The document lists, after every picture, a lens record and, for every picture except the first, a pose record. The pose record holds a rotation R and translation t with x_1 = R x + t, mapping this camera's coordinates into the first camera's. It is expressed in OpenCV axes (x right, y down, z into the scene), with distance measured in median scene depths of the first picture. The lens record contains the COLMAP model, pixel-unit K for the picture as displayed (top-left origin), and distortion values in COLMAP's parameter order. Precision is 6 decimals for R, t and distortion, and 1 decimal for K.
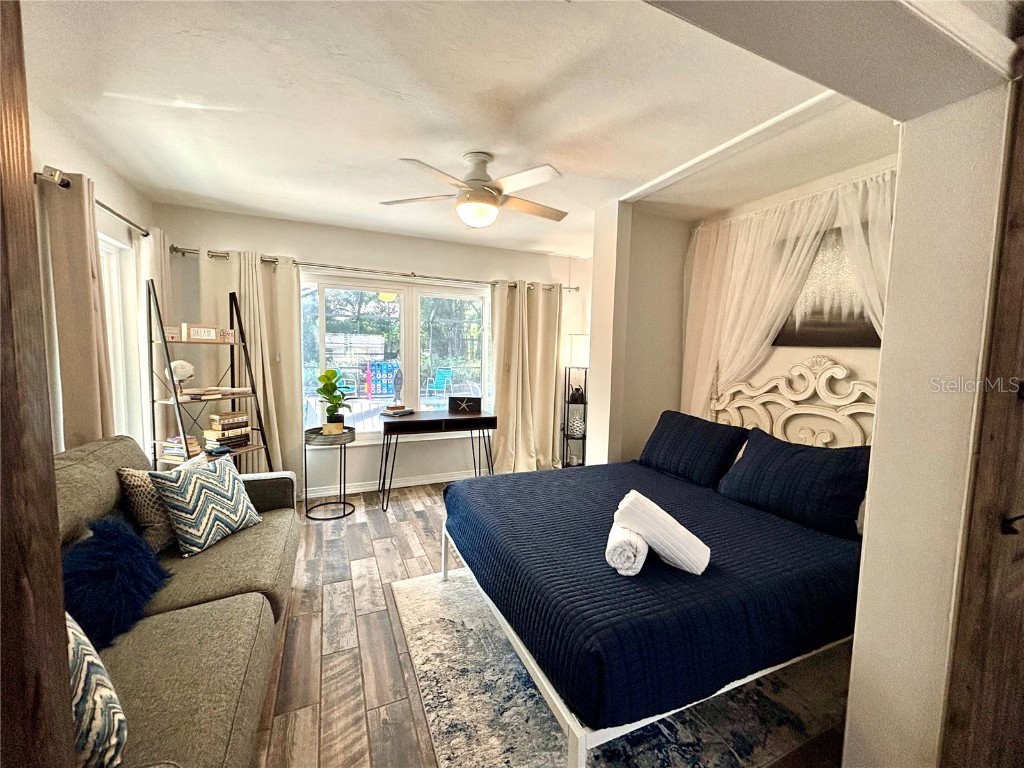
lens RADIAL K [[412.2, 0, 511.8], [0, 412.2, 385.4], [0, 0, 1]] dist [0.000525, -0.001067]
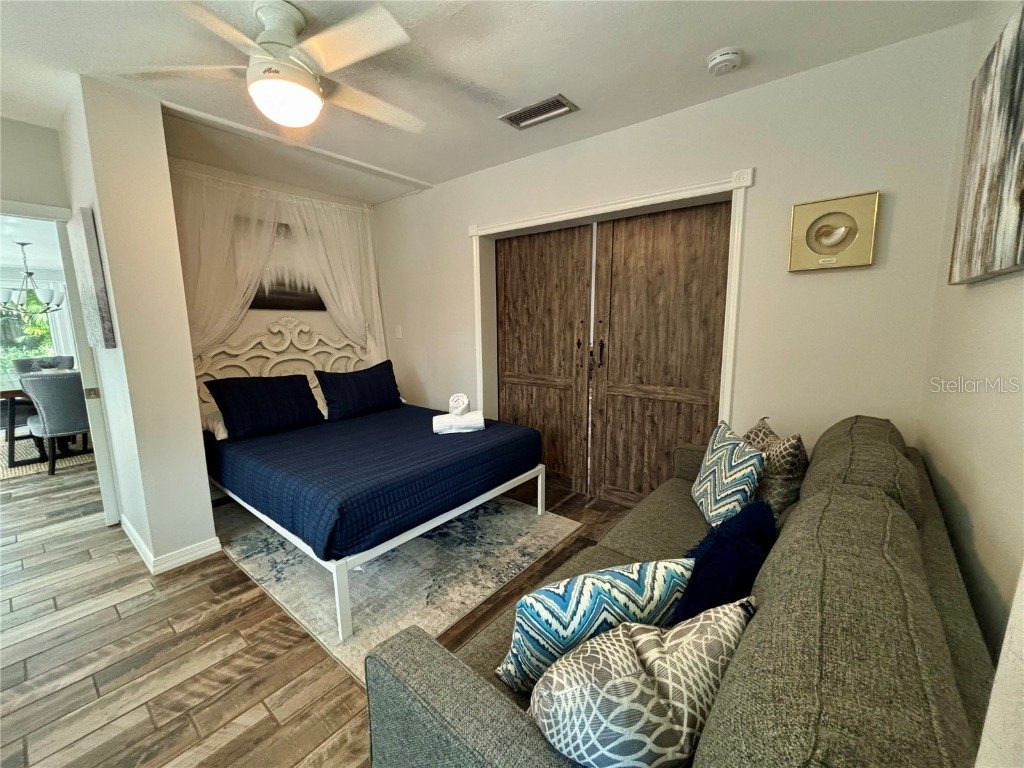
lens RADIAL K [[412.2, 0, 513.3], [0, 412.2, 384.0], [0, 0, 1]] dist [0.000525, -0.001067]
pose [[-0.456071, -0.150811, 0.877072, -0.836069], [0.080865, 0.974437, 0.209601, -0.078928], [-0.886262, 0.166517, -0.432217, 0.962718]]
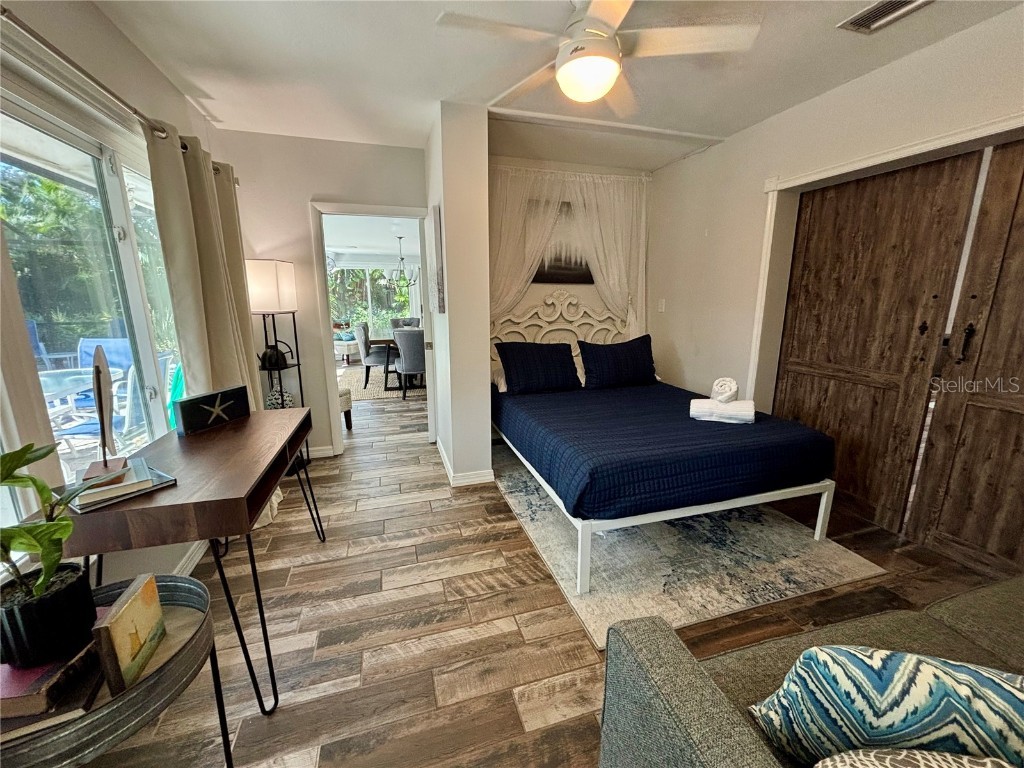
lens RADIAL K [[412.2, 0, 512.3], [0, 412.2, 384.1], [0, 0, 1]] dist [0.000525, -0.001067]
pose [[0.123525, -0.227885, 0.965821, -0.811596], [0.092044, 0.971710, 0.217503, -0.077890], [-0.988063, 0.062031, 0.141006, 0.981278]]
